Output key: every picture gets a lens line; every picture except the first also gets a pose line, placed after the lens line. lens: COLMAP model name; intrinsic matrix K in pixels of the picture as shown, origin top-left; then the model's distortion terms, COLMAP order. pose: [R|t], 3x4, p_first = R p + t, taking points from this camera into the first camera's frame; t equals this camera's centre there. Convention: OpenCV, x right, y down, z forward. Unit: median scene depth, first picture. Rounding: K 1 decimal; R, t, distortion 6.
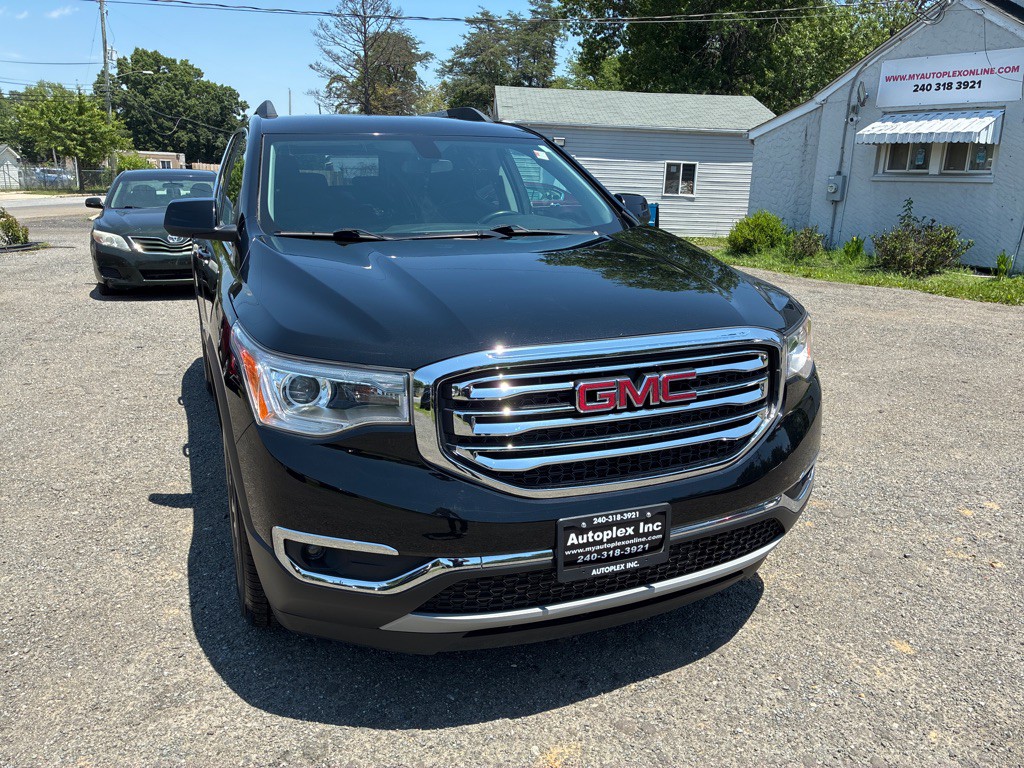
lens RADIAL K [[778.3, 0, 510.3], [0, 778.3, 381.9], [0, 0, 1]] dist [0.074052, -0.104391]
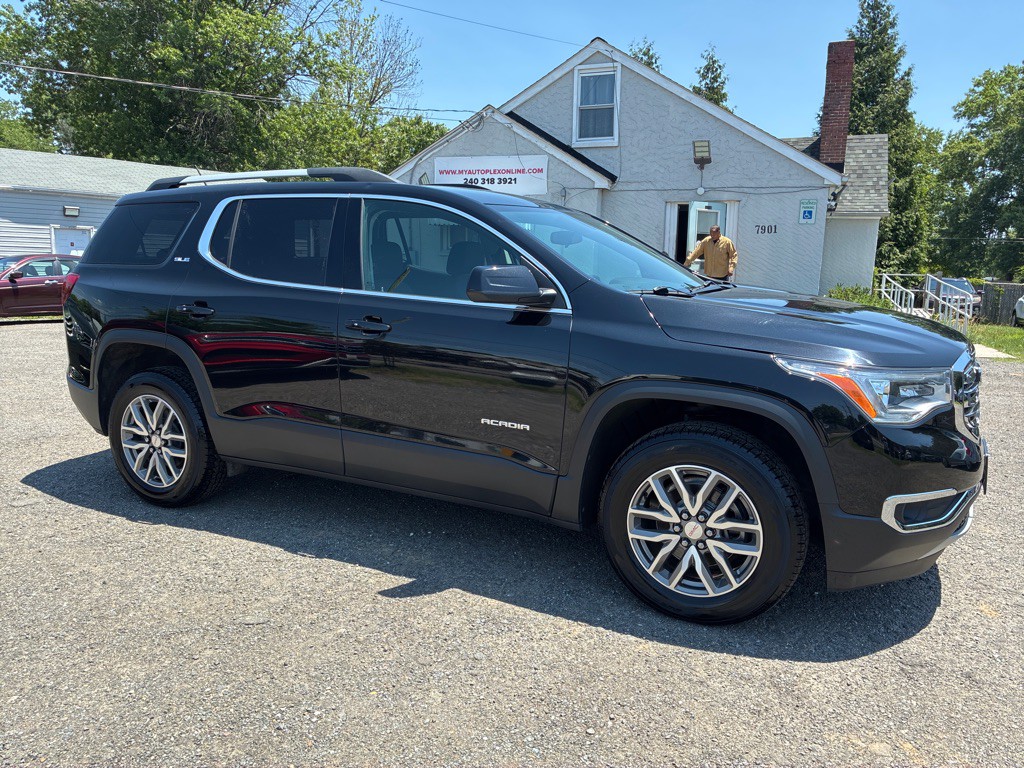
lens RADIAL K [[778.3, 0, 510.3], [0, 778.3, 381.9], [0, 0, 1]] dist [0.074052, -0.104391]
pose [[0.759715, -0.106810, 0.641423, -0.265525], [0.164781, 0.985843, -0.031007, -0.012353], [-0.629031, 0.129251, 0.766560, 0.057494]]
